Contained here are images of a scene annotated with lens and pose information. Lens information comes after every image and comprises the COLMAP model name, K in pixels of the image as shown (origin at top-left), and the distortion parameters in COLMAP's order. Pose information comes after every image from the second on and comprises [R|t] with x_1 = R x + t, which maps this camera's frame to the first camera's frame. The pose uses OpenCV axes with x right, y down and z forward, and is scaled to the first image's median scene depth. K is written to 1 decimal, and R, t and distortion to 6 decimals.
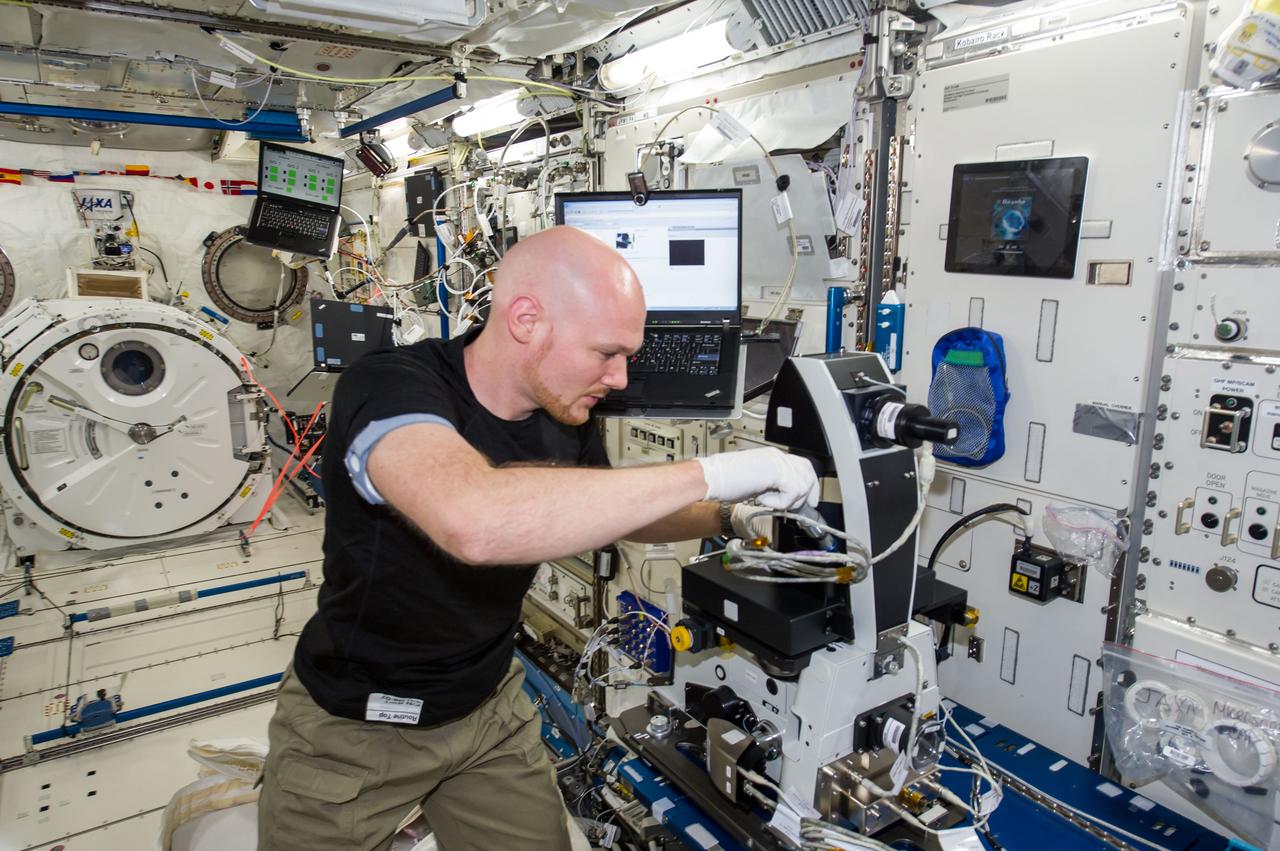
lens RADIAL K [[842.4, 0, 640.5], [0, 842.4, 426.4], [0, 0, 1]] dist [0.003932, 0.000136]
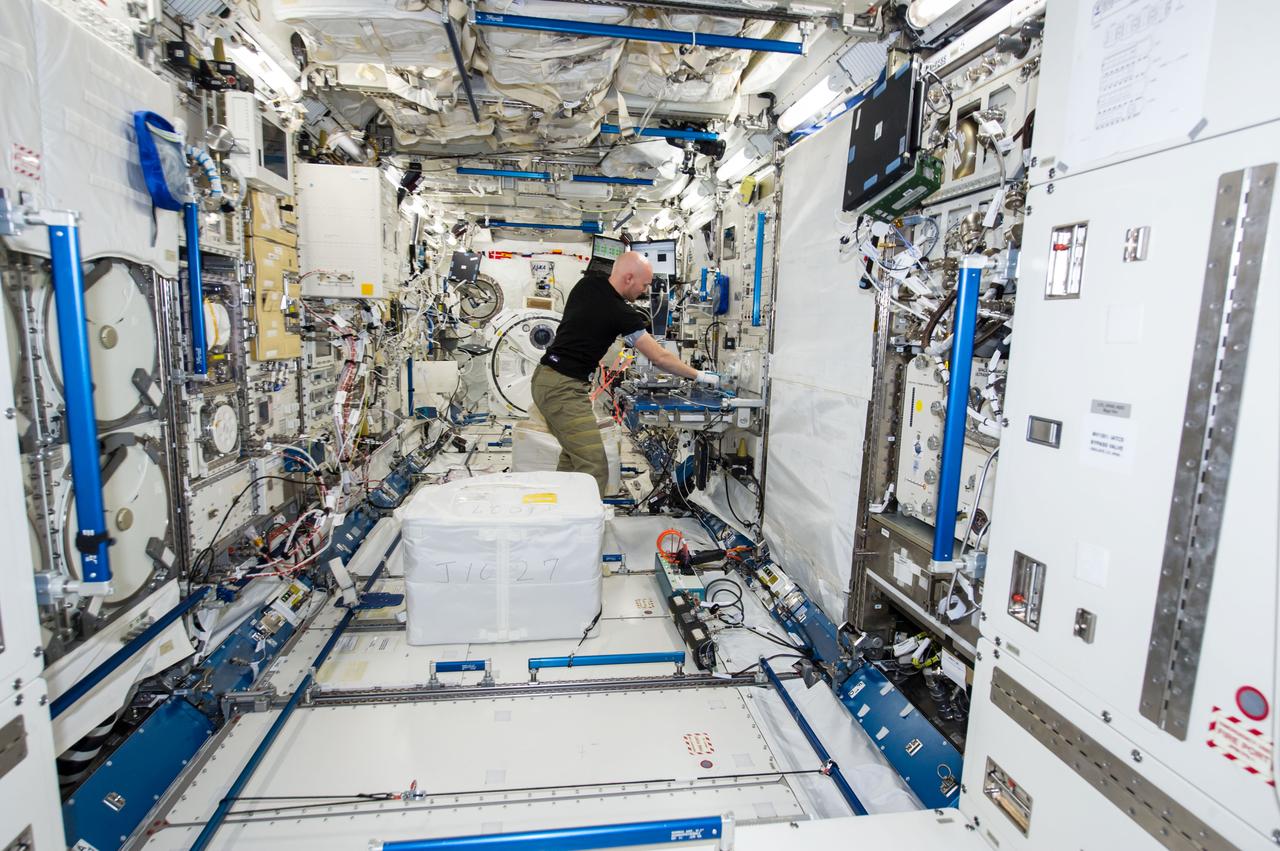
lens RADIAL K [[672.1, 0, 641.4], [0, 672.1, 429.0], [0, 0, 1]] dist [0.004214, 0.000109]
pose [[0.906138, 0.091351, -0.412999, 0.729637], [-0.113130, 0.993170, -0.028535, 0.356033], [0.407572, 0.072579, 0.910284, -0.918583]]
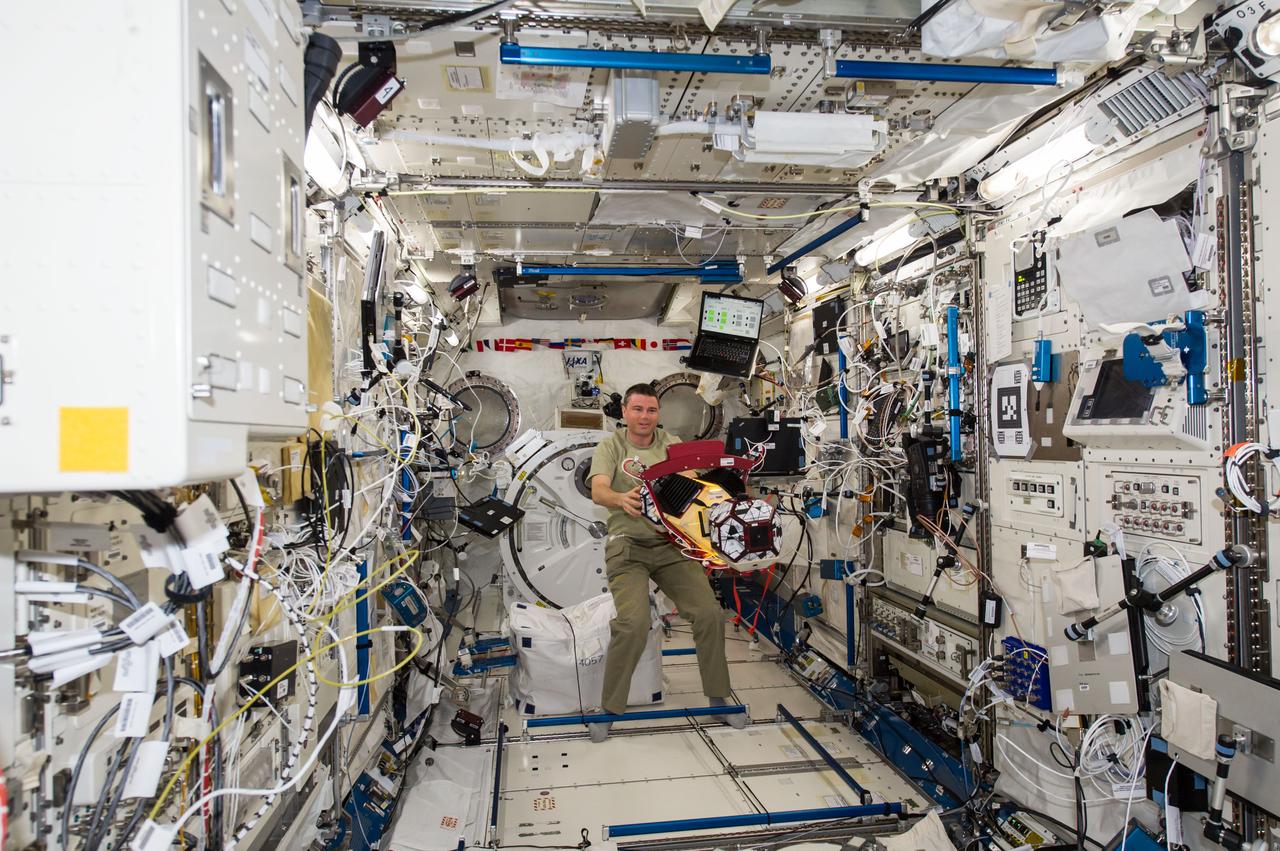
lens RADIAL K [[842.4, 0, 641.5], [0, 842.4, 428.2], [0, 0, 1]] dist [0.003932, 0.000136]
pose [[0.900500, -0.021090, -0.434345, 0.030932], [-0.066860, 0.980232, -0.186211, 0.164440], [0.429686, 0.196723, 0.881289, -0.201829]]
